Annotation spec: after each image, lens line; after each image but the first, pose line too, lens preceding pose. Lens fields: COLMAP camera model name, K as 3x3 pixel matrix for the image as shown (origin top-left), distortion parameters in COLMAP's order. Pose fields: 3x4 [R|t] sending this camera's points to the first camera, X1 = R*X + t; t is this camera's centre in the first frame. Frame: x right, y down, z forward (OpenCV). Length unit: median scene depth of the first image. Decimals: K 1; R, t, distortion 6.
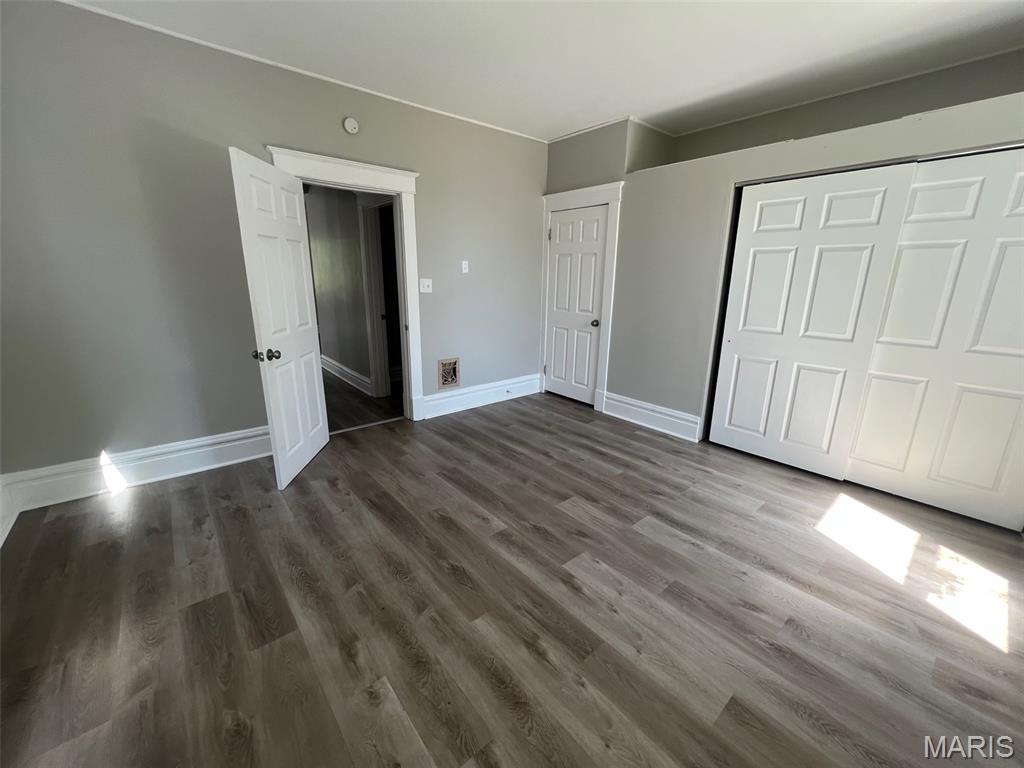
lens RADIAL K [[409.2, 0, 509.9], [0, 409.2, 378.9], [0, 0, 1]] dist [-0.000213, 0.000193]
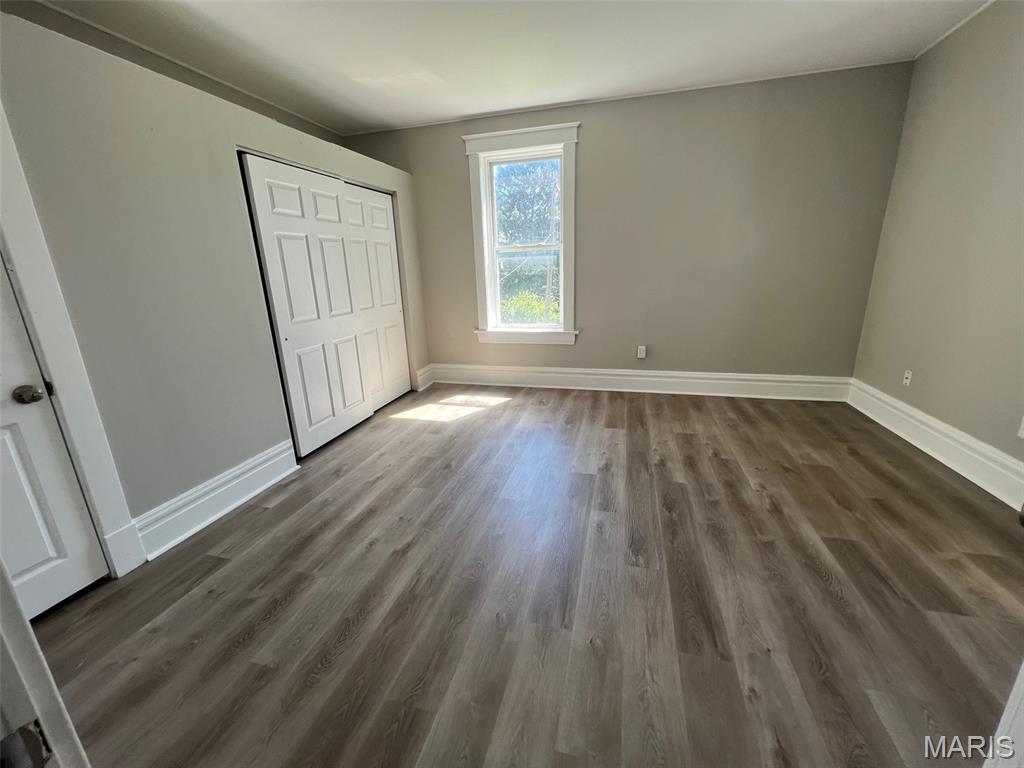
lens RADIAL K [[409.2, 0, 509.9], [0, 409.2, 378.9], [0, 0, 1]] dist [-0.000213, 0.000193]
pose [[-0.561361, -0.212475, 0.799830, -0.637949], [0.232169, 0.887233, 0.398641, -0.368209], [-0.794337, 0.409478, -0.448728, 1.522378]]
